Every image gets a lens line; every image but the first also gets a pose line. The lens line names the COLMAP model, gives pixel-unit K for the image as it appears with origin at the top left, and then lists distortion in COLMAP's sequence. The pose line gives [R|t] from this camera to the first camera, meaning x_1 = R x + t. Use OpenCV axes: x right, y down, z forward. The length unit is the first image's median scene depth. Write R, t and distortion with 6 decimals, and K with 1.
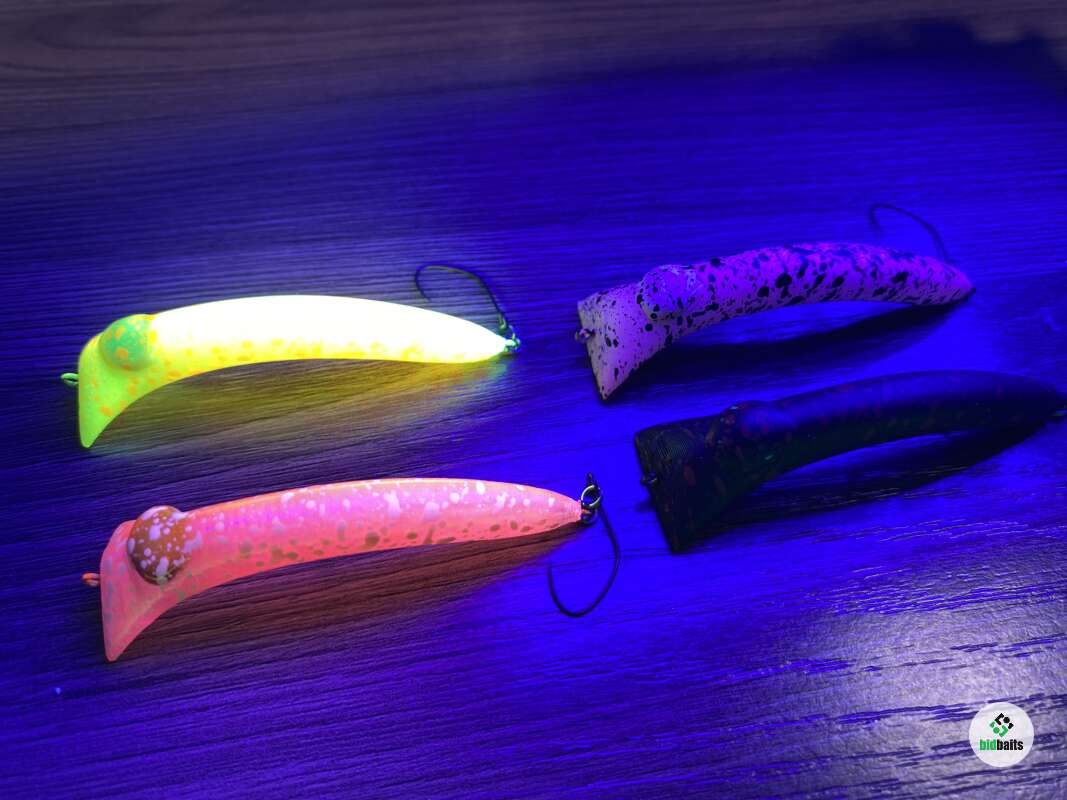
lens RADIAL K [[778.1, 0, 531.1], [0, 778.1, 436.9], [0, 0, 1]] dist [0.058644, -0.157309]
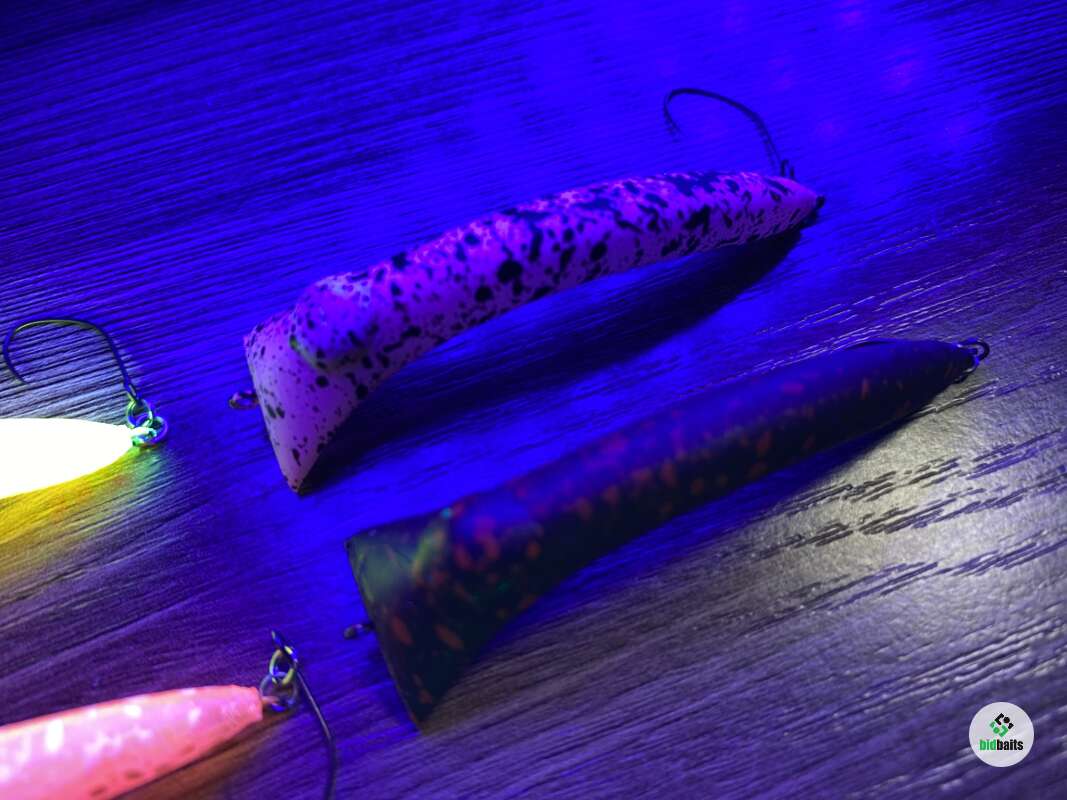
lens RADIAL K [[789.4, 0, 522.5], [0, 789.4, 422.3], [0, 0, 1]] dist [0.145198, -0.380432]
pose [[0.977718, -0.206582, 0.037304, 0.280809], [0.201240, 0.972940, 0.113531, -0.149888], [-0.059748, -0.103494, 0.992834, 0.349266]]
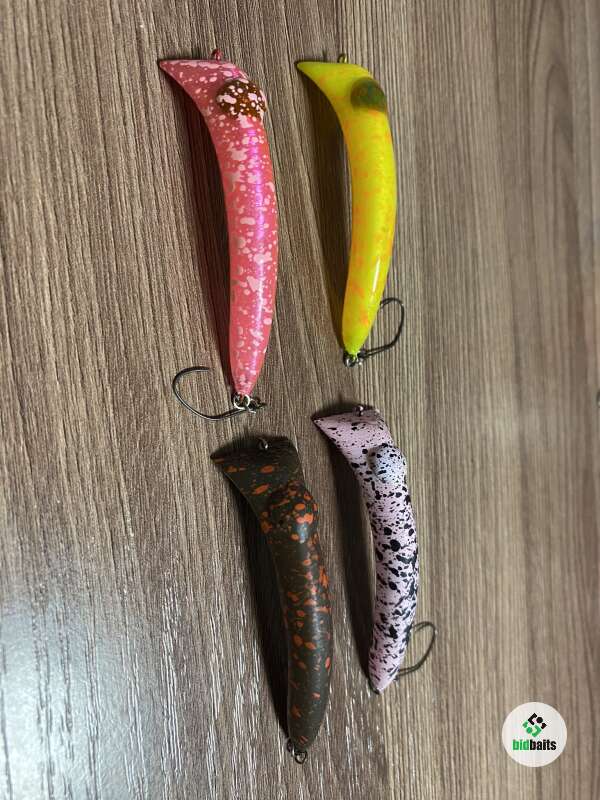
lens RADIAL K [[583.4, 0, 271.2], [0, 583.4, 396.6], [0, 0, 1]] dist [0.058644, -0.157309]
pose [[-0.040929, 0.997549, -0.056760, 0.119651], [-0.996358, -0.045001, -0.072433, 0.114591], [-0.074809, 0.053589, 0.995757, -0.064156]]
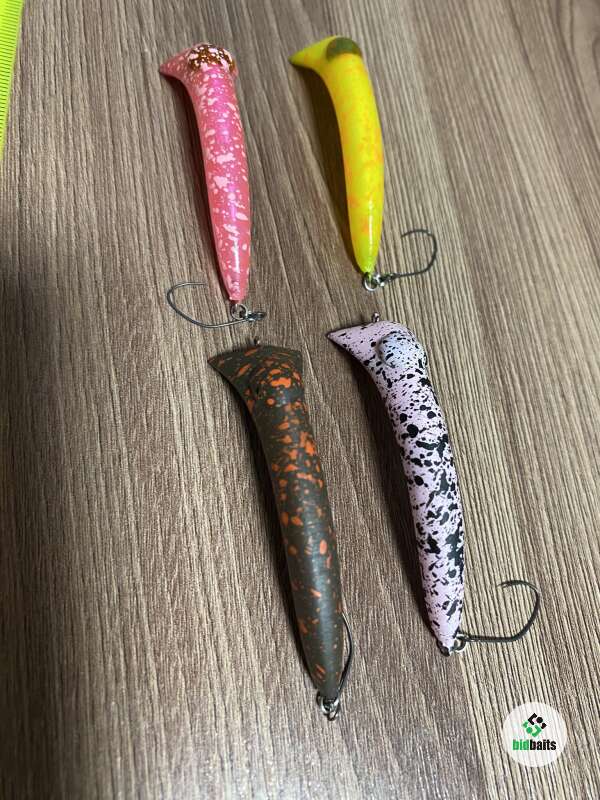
lens RADIAL K [[580.5, 0, 297.4], [0, 580.5, 411.8], [0, 0, 1]] dist [0.037013, -0.102287]
pose [[0.002049, 0.938267, -0.345905, 0.603357], [-0.959464, 0.099329, 0.263748, -0.266562], [0.281825, 0.331343, 0.900437, 0.114736]]
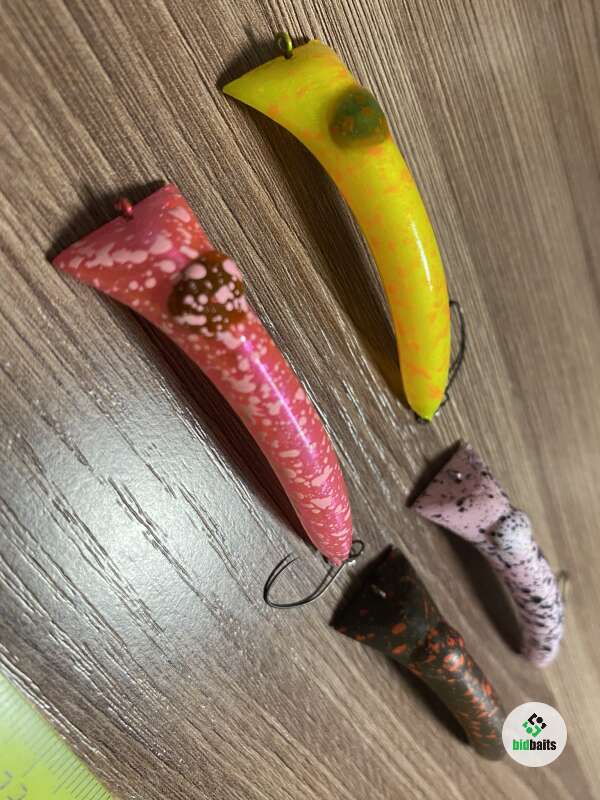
lens RADIAL K [[615.8, 0, 277.0], [0, 615.8, 400.5], [0, 0, 1]] dist [-0.127691, 0.124129]
pose [[0.342747, 0.864106, 0.368571, -0.502782], [-0.930039, 0.367444, 0.003411, 0.085952], [-0.132481, -0.343955, 0.929593, 0.214501]]
